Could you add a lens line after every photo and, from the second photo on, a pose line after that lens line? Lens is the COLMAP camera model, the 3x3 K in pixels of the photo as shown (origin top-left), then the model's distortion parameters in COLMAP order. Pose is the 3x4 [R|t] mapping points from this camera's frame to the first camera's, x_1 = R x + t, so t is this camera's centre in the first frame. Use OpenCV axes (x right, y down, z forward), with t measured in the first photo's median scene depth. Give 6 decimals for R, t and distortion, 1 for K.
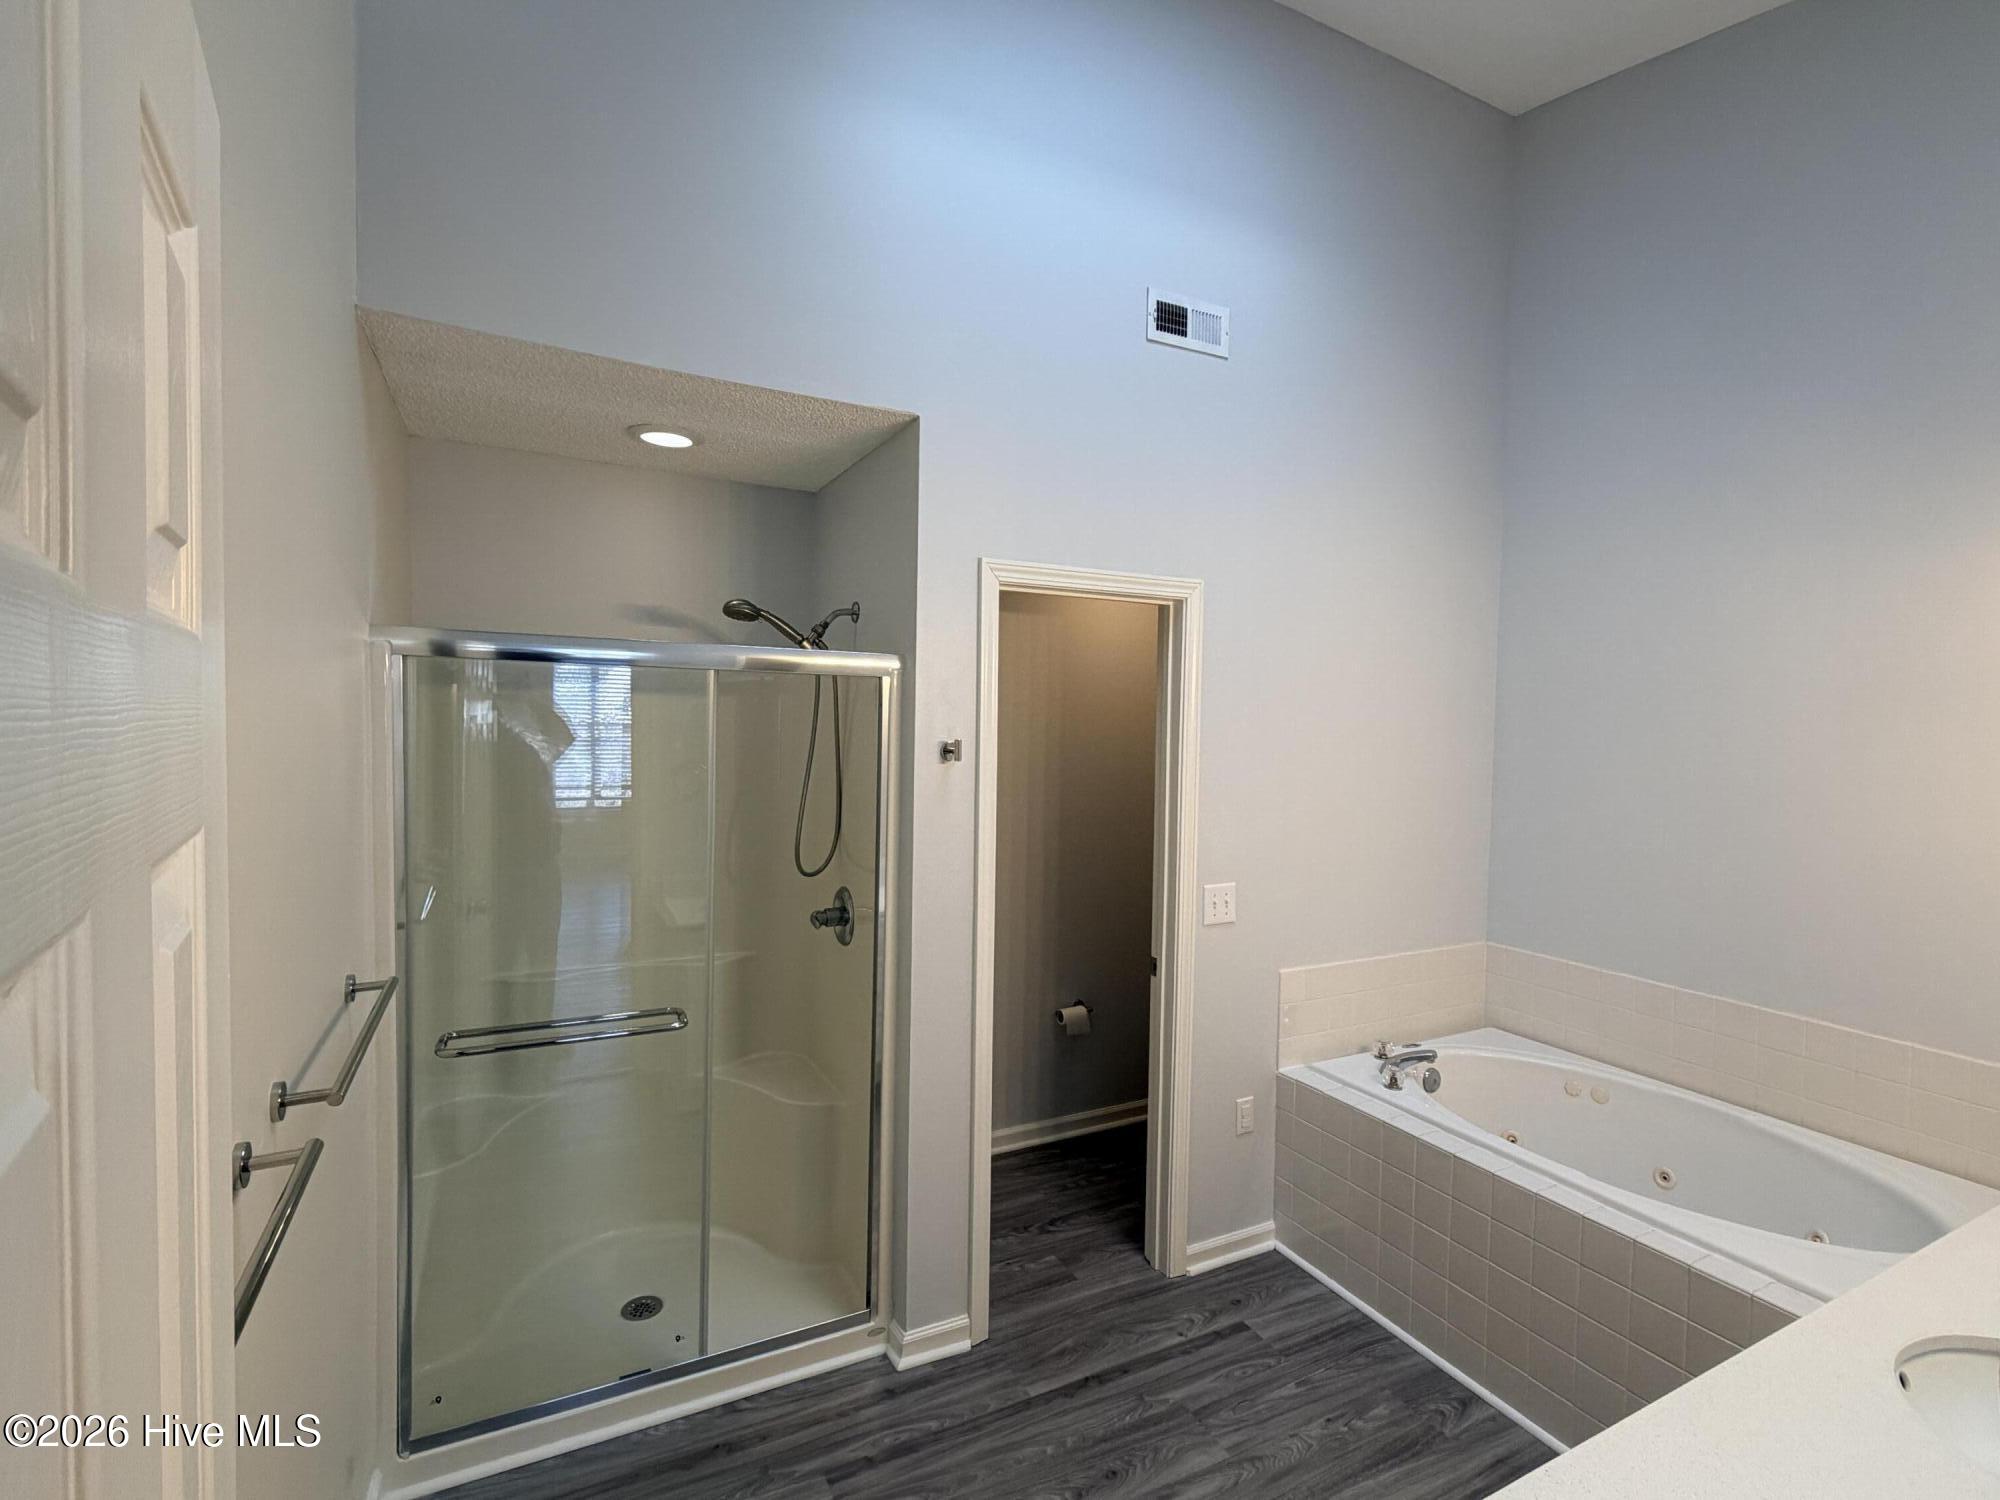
lens RADIAL K [[937.4, 0, 1000.0], [0, 937.4, 750.0], [0, 0, 1]] dist [-0.003002, -0.000684]
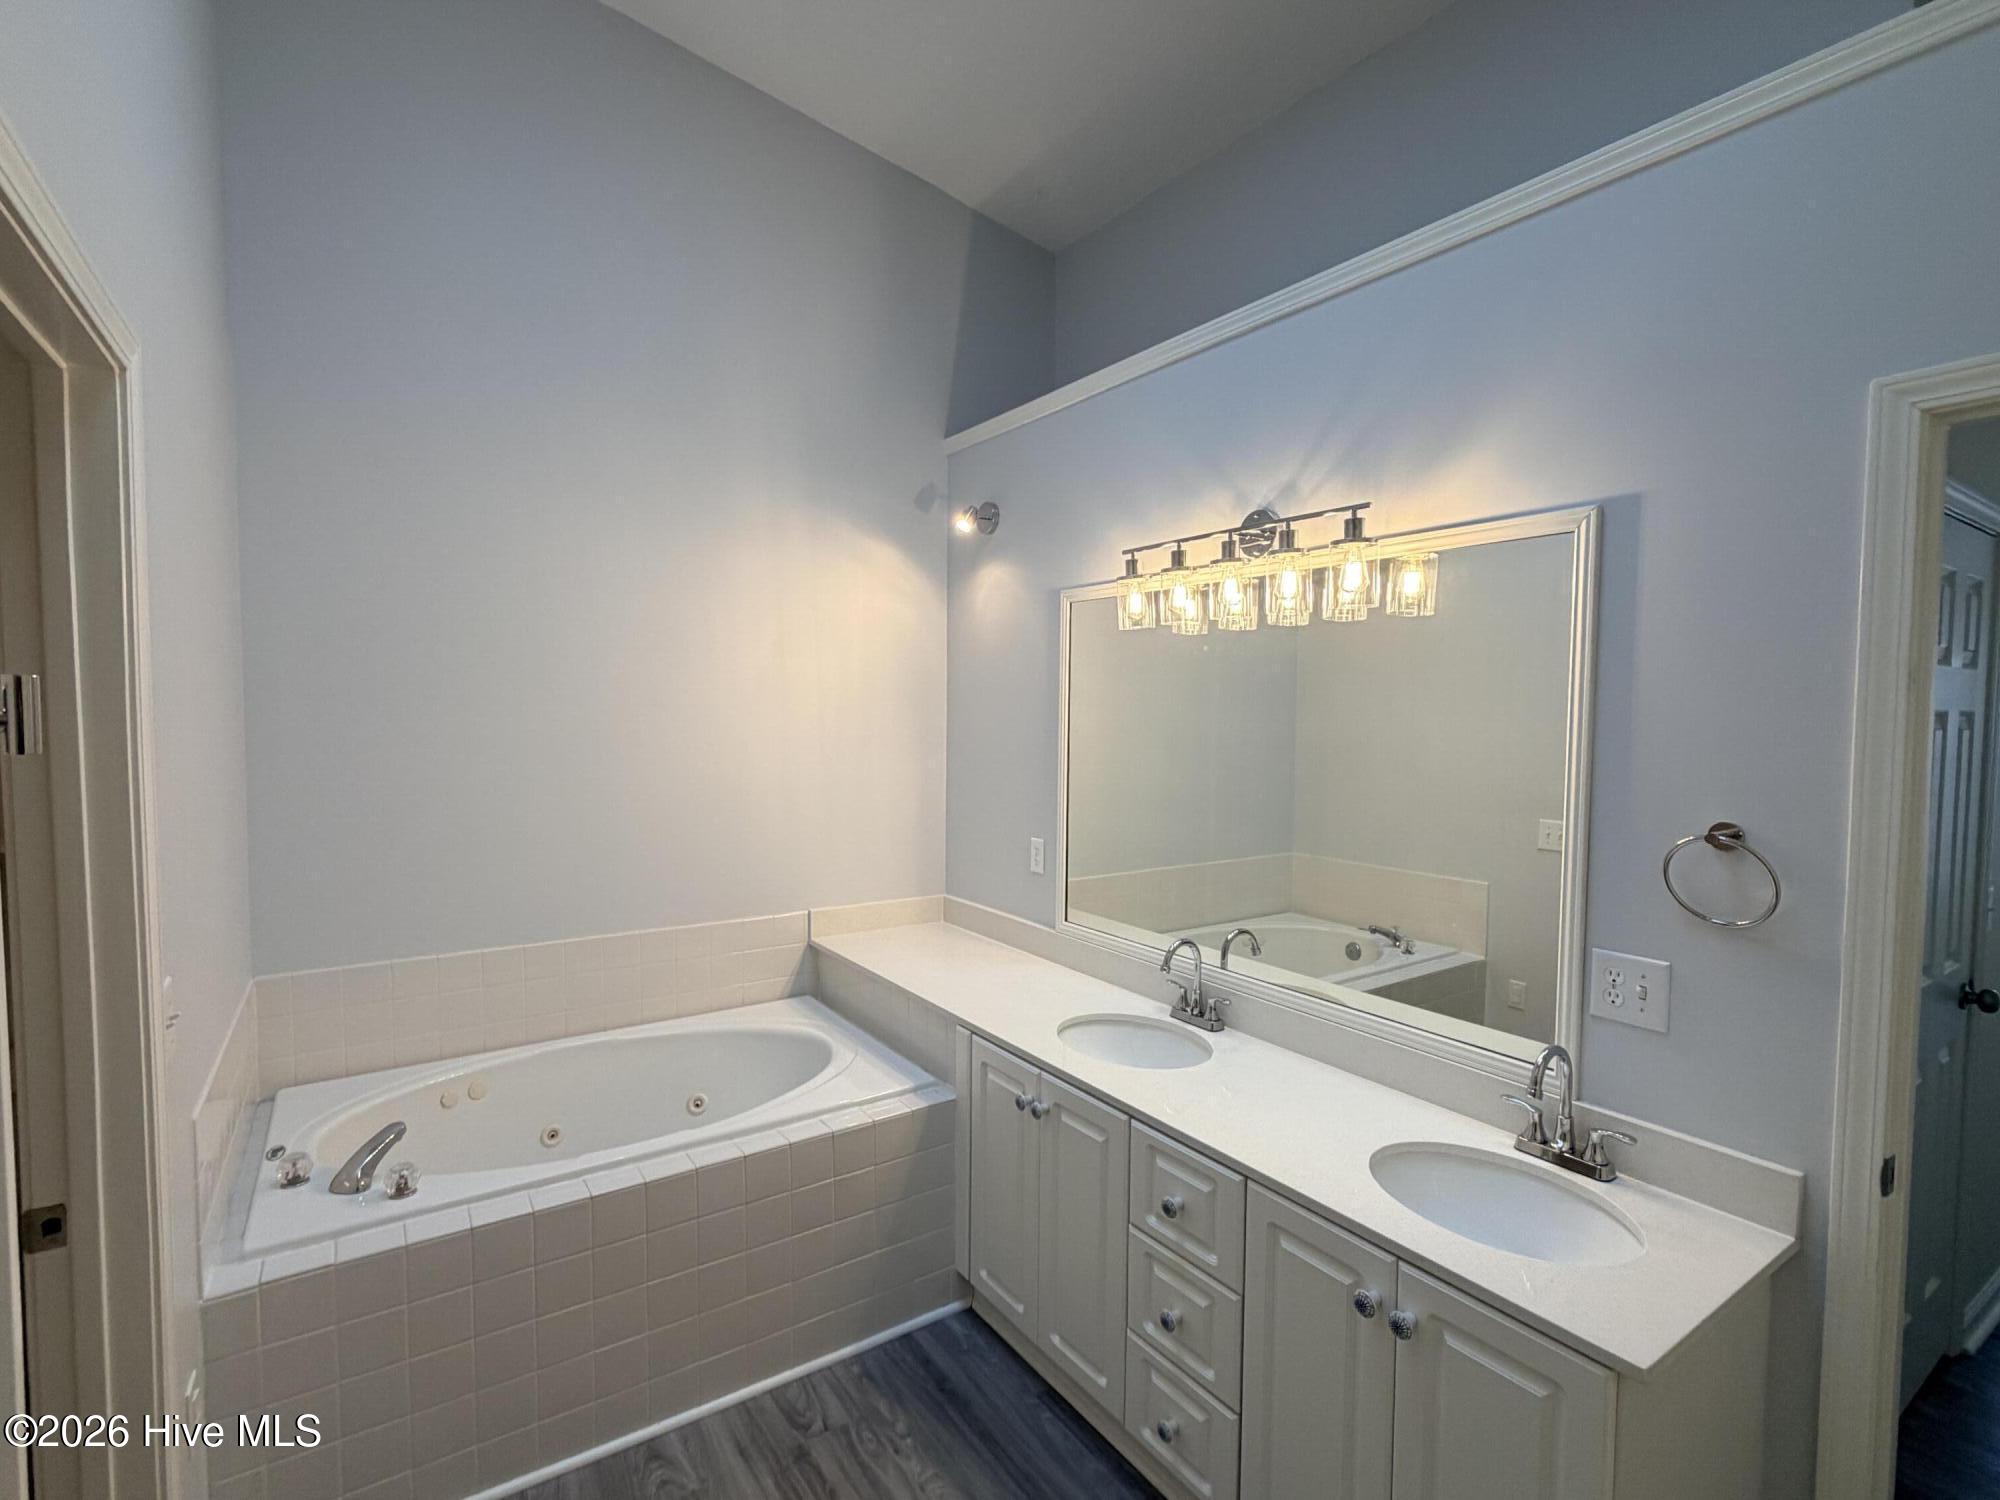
lens RADIAL K [[937.4, 0, 1000.0], [0, 937.4, 750.0], [0, 0, 1]] dist [-0.003002, -0.000684]
pose [[-0.116128, -0.062657, 0.991256, -0.295215], [0.026518, 0.997457, 0.066155, 0.000785], [-0.992880, 0.033969, -0.114172, 0.635406]]
